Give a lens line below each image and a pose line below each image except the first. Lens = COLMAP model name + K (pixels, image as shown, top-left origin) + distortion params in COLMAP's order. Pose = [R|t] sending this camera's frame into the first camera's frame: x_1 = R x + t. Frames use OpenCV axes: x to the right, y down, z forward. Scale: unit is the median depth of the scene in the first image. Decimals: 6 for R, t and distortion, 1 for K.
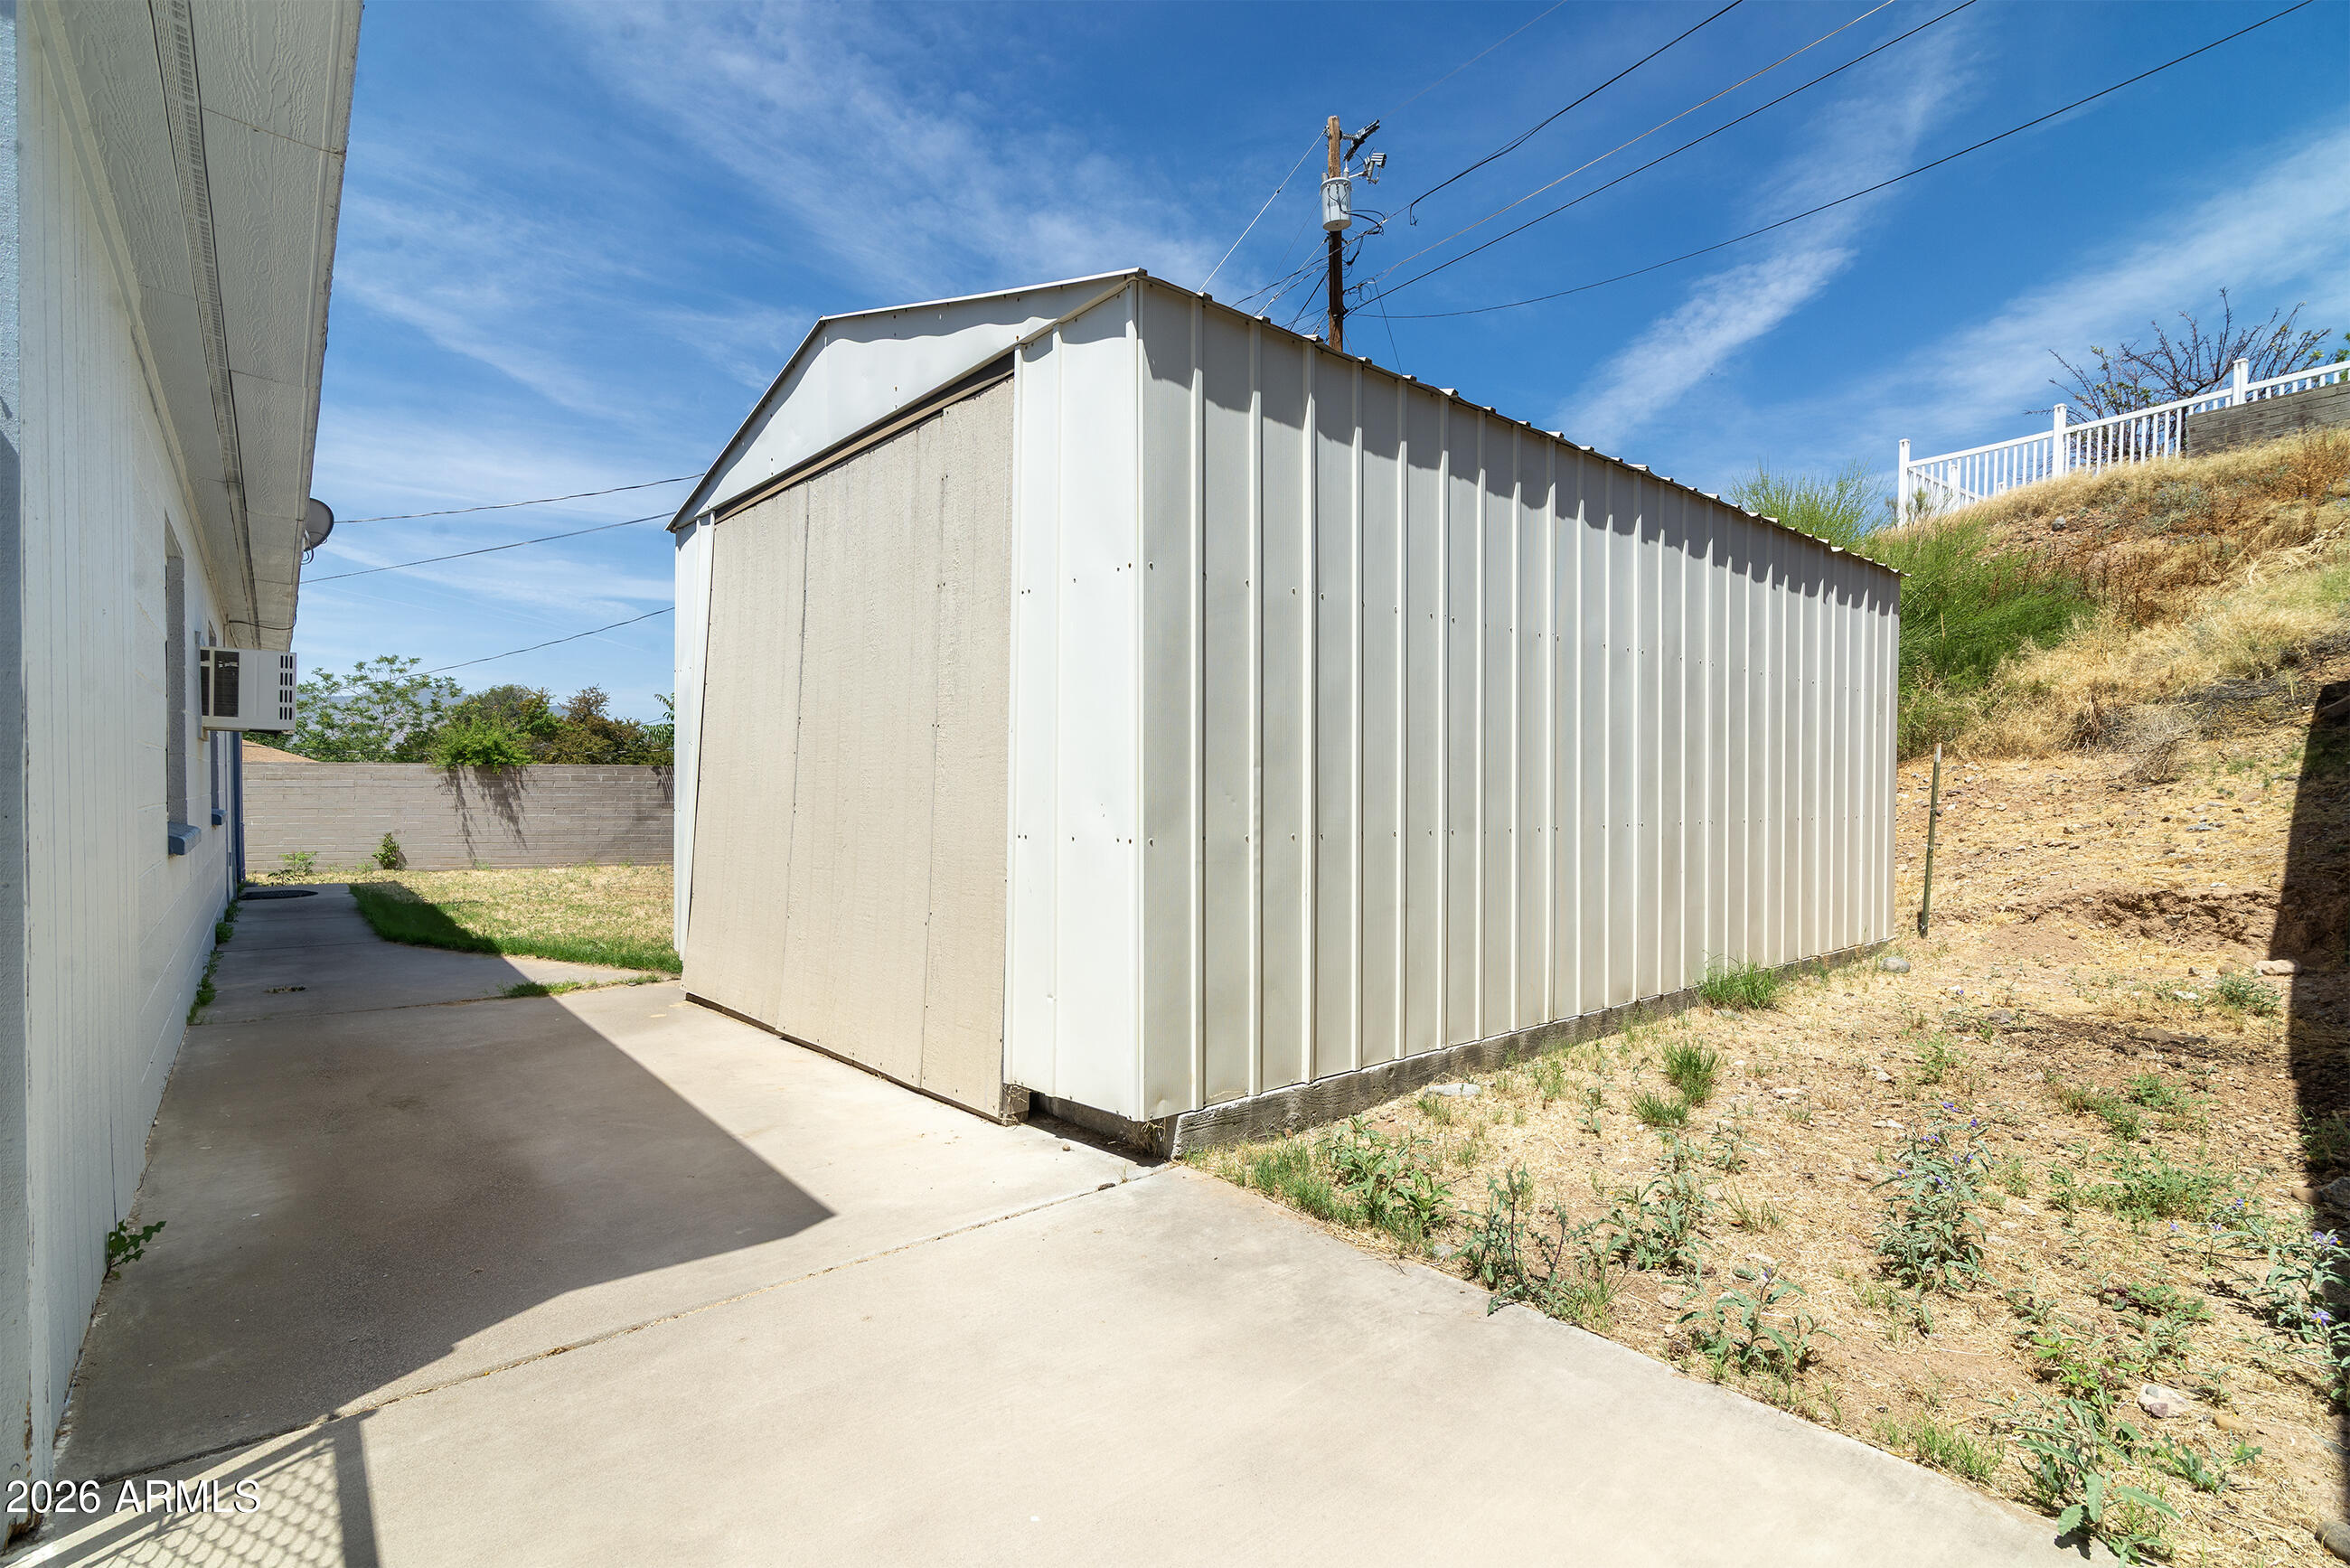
lens RADIAL K [[1146.0, 0, 1164.9], [0, 1146.0, 789.9], [0, 0, 1]] dist [0.010174, -0.002288]
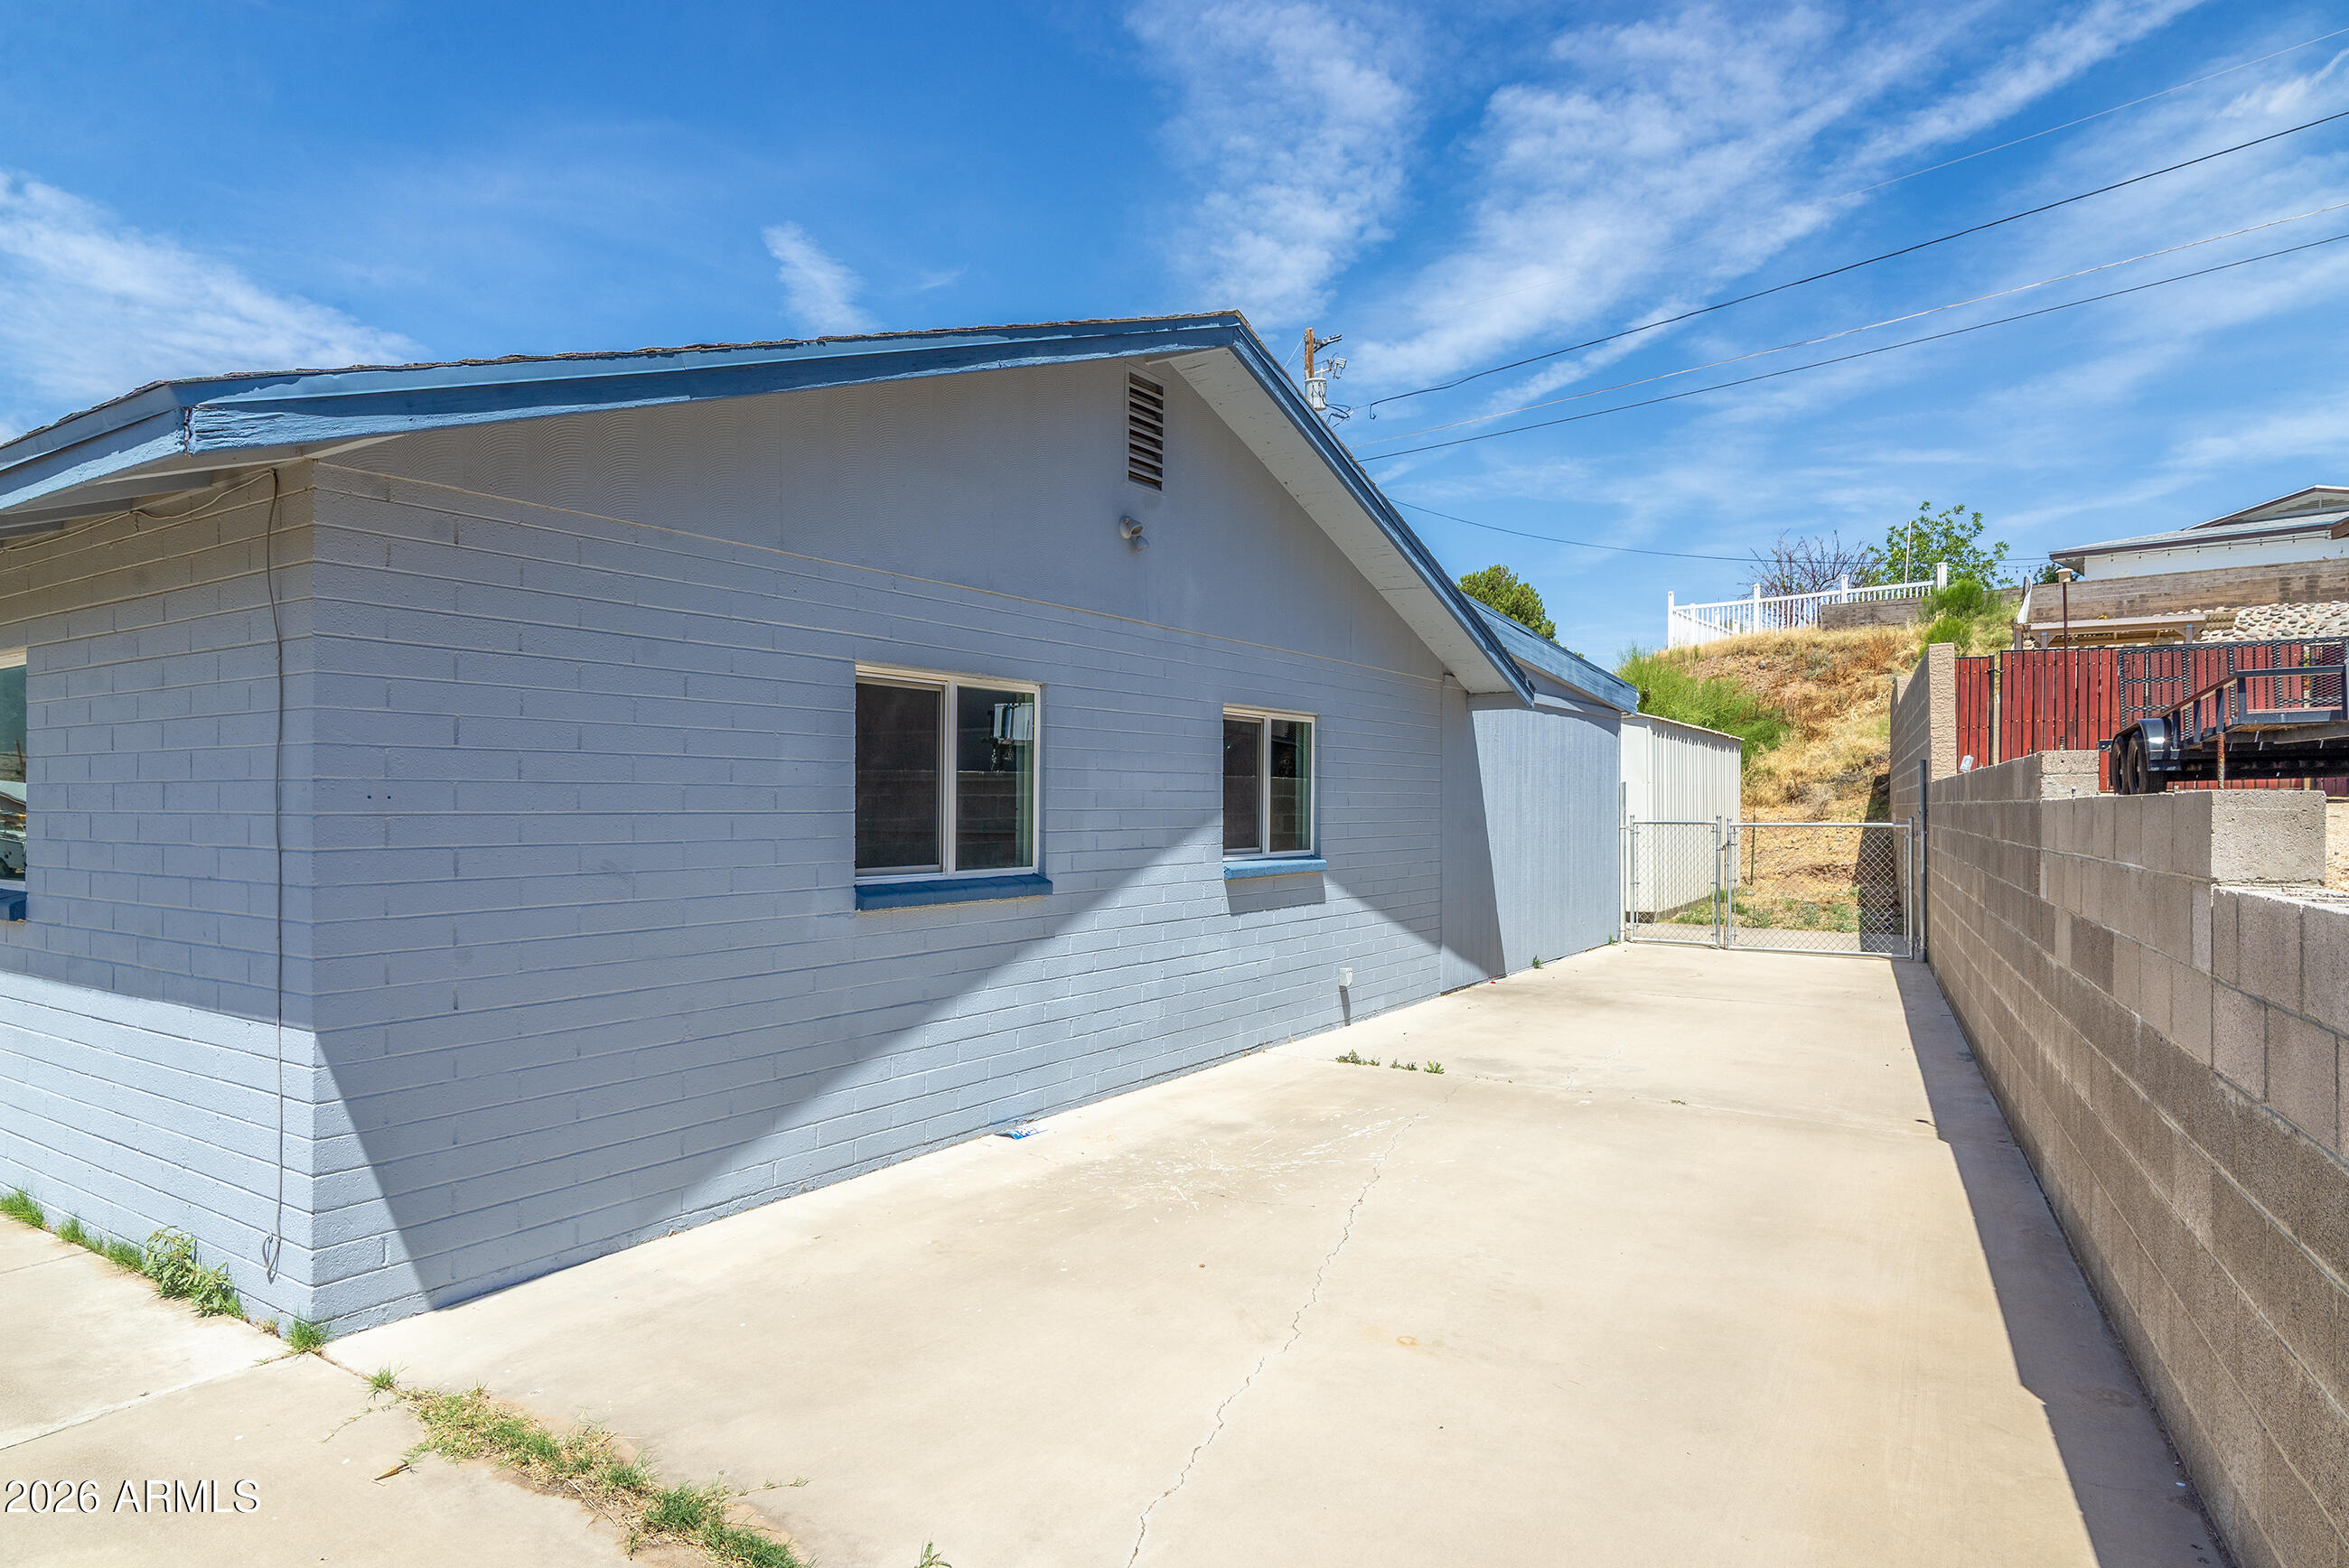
lens RADIAL K [[1347.0, 0, 1182.5], [0, 1347.0, 789.2], [0, 0, 1]] dist [0.002828, 0.000374]
pose [[0.956229, -0.005583, 0.292565, -0.907384], [0.008033, 0.999942, -0.007174, -0.046384], [-0.292508, 0.009210, 0.956219, -0.950465]]
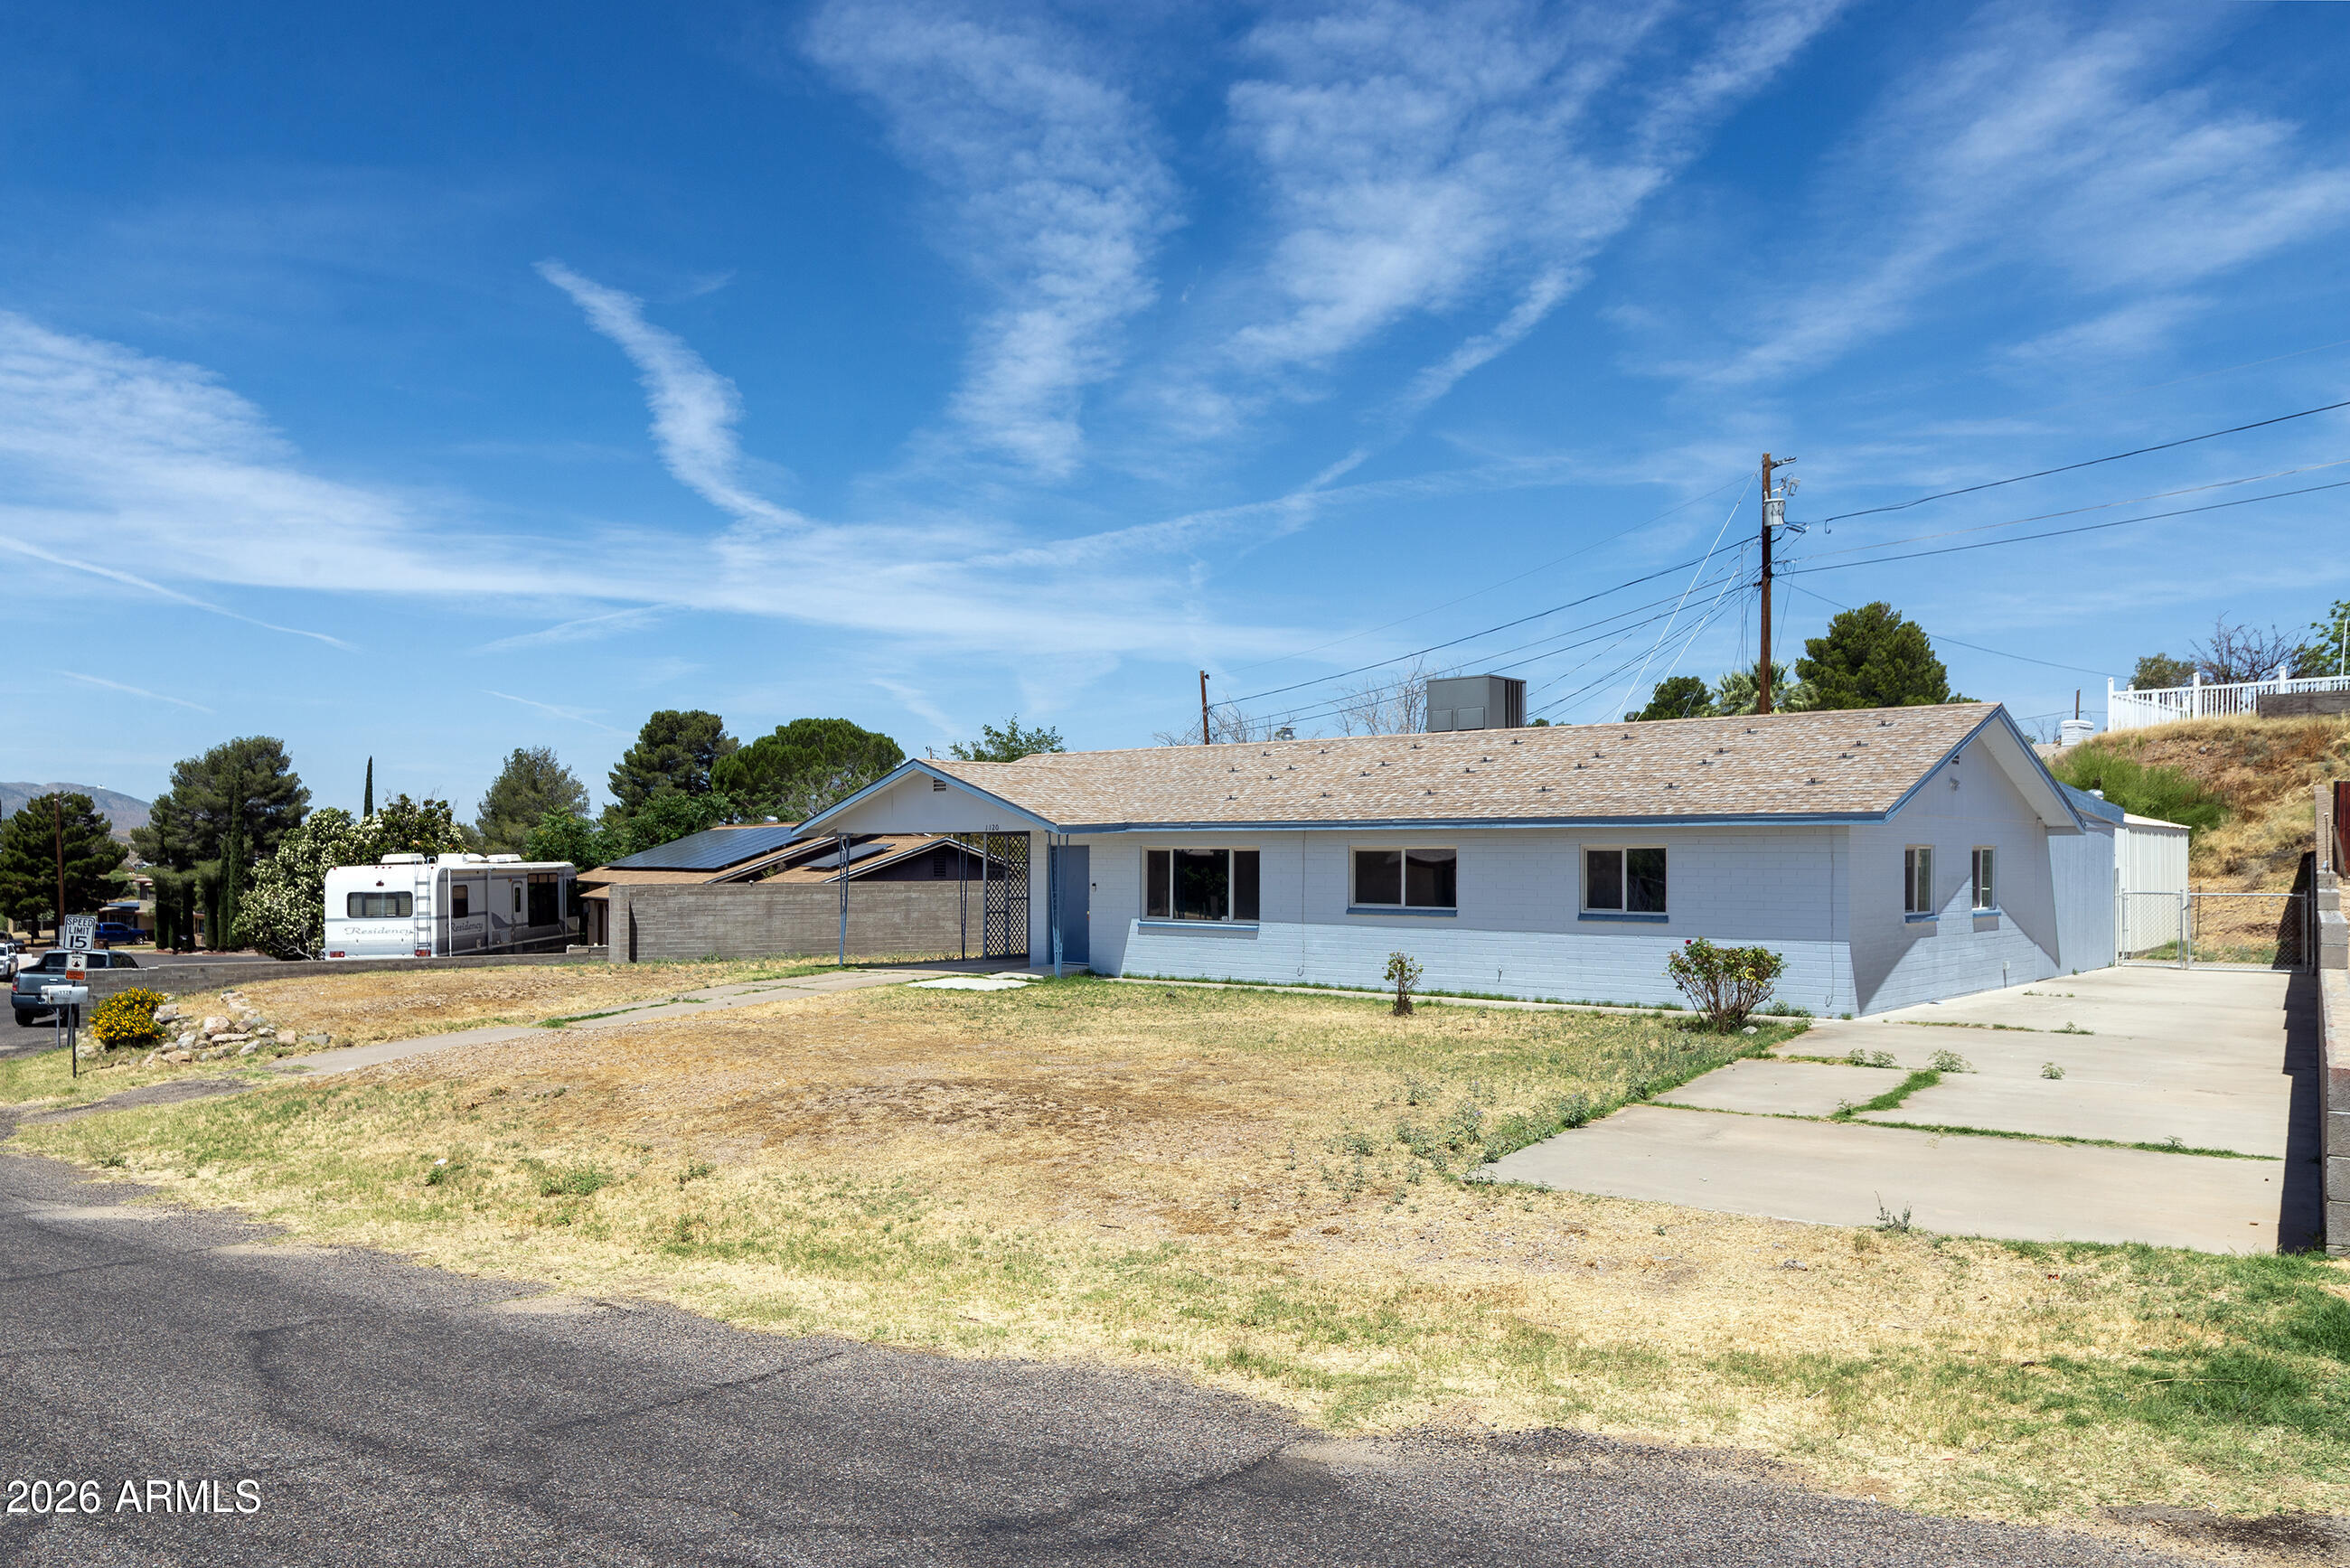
lens RADIAL K [[1686.9, 0, 1127.5], [0, 1686.9, 845.2], [0, 0, 1]] dist [0.000279, -0.003752]
pose [[0.990012, -0.008299, 0.140735, -1.975059], [0.009321, 0.999935, -0.006605, -0.089825], [-0.140671, 0.007851, 0.990025, -2.169721]]
